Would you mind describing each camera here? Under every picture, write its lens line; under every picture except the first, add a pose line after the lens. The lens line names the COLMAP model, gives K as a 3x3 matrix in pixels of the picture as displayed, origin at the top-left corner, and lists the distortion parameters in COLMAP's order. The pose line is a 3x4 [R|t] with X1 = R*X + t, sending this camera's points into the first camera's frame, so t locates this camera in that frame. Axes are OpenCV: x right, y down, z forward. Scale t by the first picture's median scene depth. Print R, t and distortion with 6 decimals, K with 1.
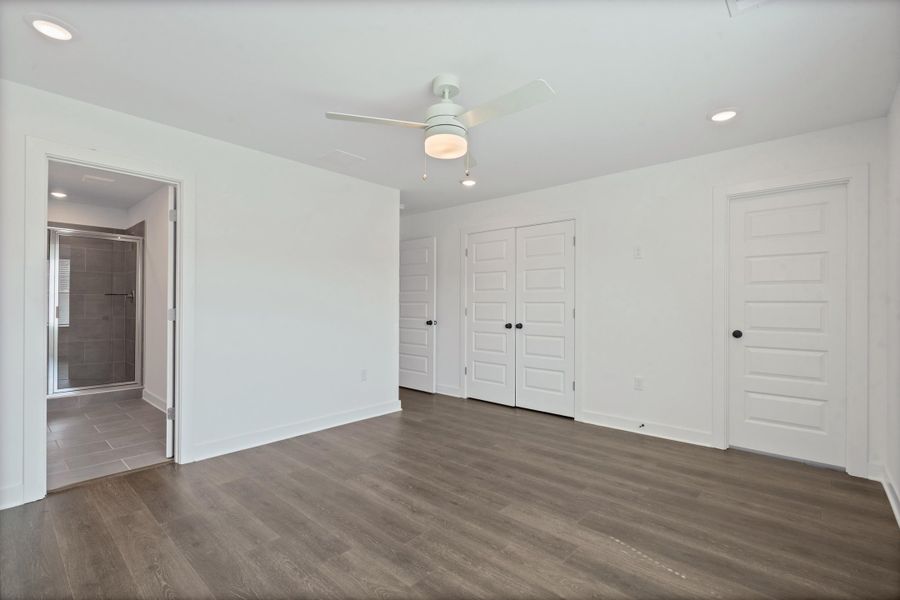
lens RADIAL K [[410.0, 0, 449.4], [0, 410.0, 303.4], [0, 0, 1]] dist [-0.001654, 0.000333]
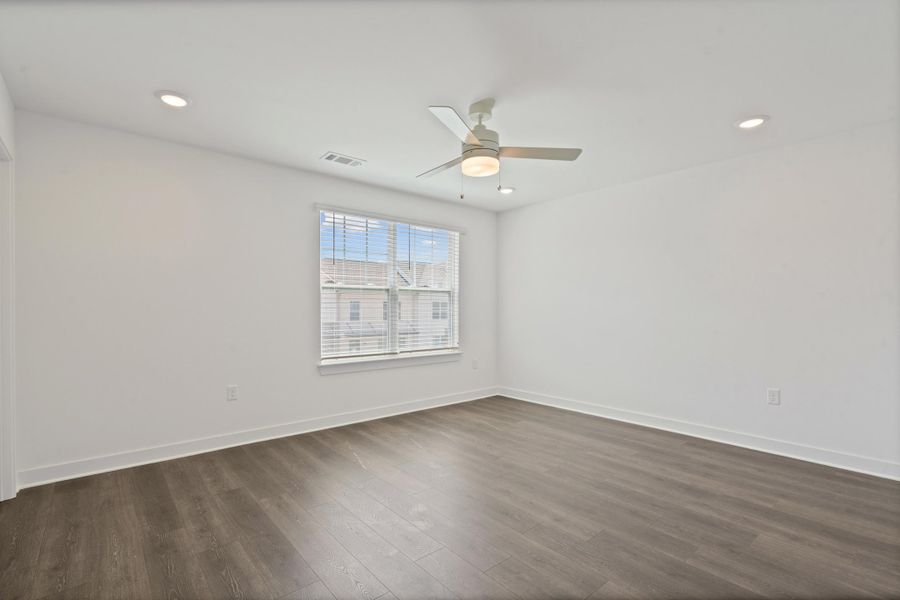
lens RADIAL K [[410.0, 0, 449.4], [0, 410.0, 303.4], [0, 0, 1]] dist [-0.001654, 0.000333]
pose [[-0.991199, -0.003376, 0.132337, -0.068347], [-0.004770, 0.999936, -0.010223, 0.004819], [-0.132295, -0.010764, -0.991152, 1.881036]]
